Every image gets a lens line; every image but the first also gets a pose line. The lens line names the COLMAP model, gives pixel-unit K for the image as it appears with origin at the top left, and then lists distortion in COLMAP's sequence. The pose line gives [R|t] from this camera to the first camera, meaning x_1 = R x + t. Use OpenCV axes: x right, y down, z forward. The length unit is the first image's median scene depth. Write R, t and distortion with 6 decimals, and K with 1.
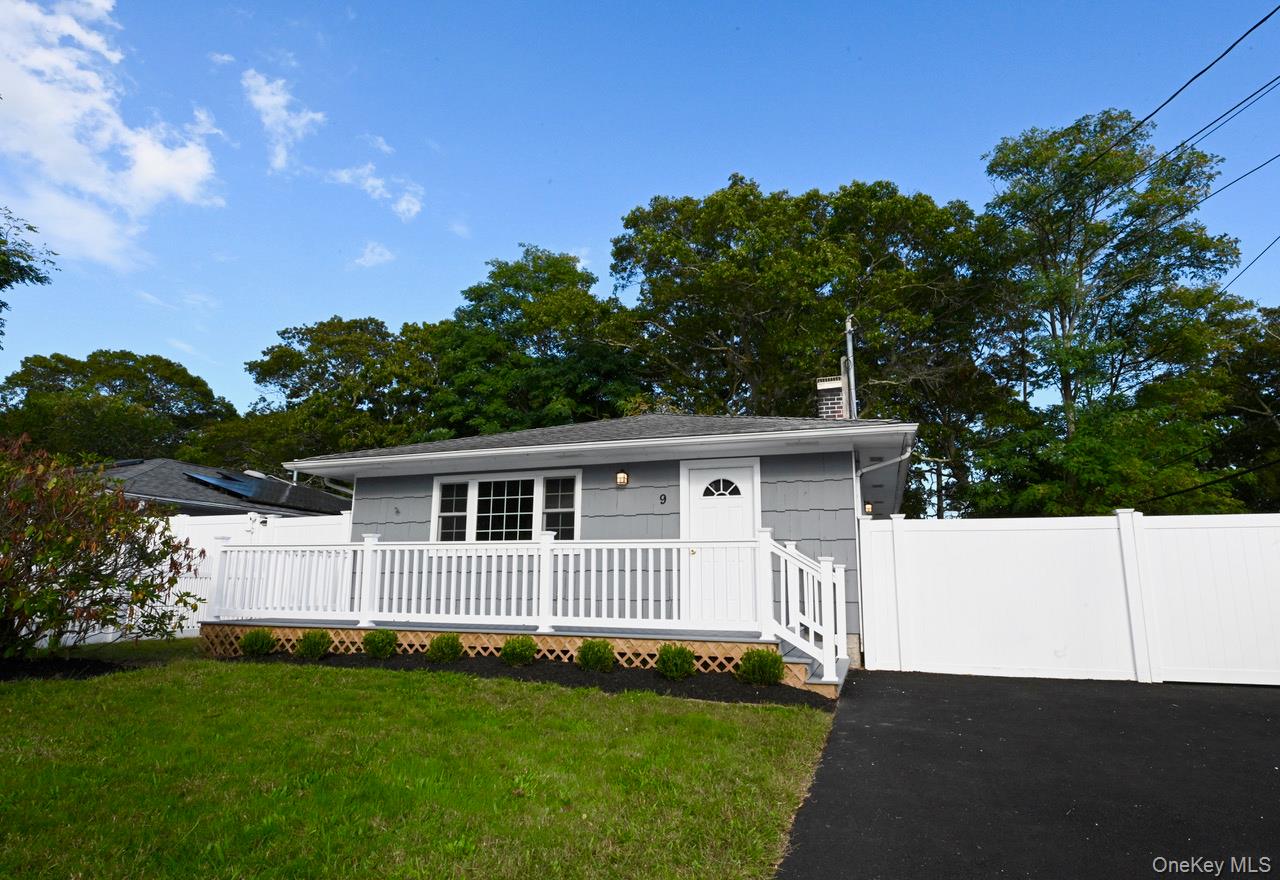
lens RADIAL K [[719.5, 0, 656.7], [0, 719.5, 441.7], [0, 0, 1]] dist [-0.013562, -0.000252]
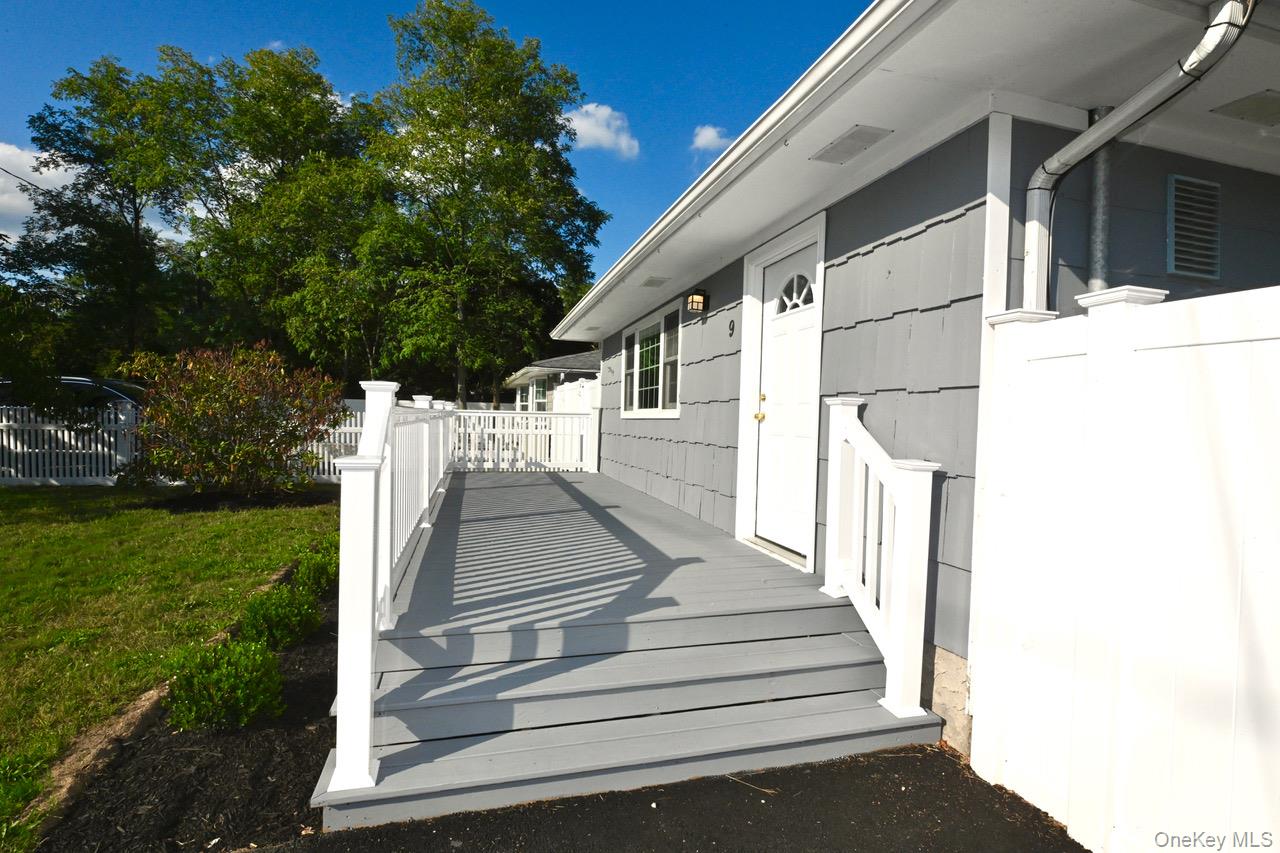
lens RADIAL K [[585.4, 0, 640.0], [0, 585.4, 426.5], [0, 0, 1]] dist [-0.163978, 0.060458]
pose [[0.546873, 0.019375, -0.836991, 0.392005], [0.159530, 0.979003, 0.126896, 0.091883], [0.821876, -0.202921, 0.532300, 0.708919]]
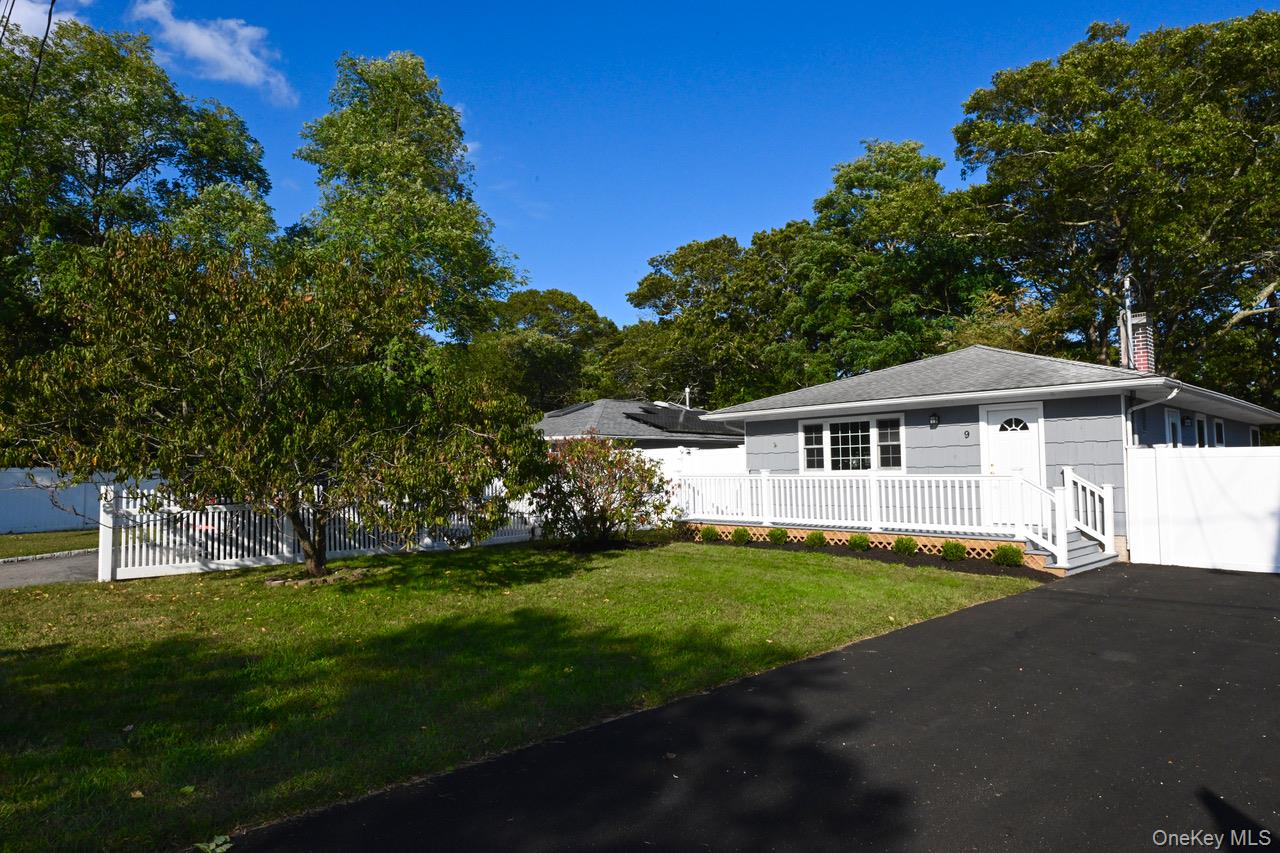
lens RADIAL K [[808.9, 0, 640.0], [0, 808.9, 426.5], [0, 0, 1]] dist [0.001285, -0.000812]
pose [[0.881821, -0.040694, -0.469826, 0.191577], [0.108461, 0.987064, 0.118076, -0.189899], [0.458943, -0.155079, 0.874827, -0.632825]]
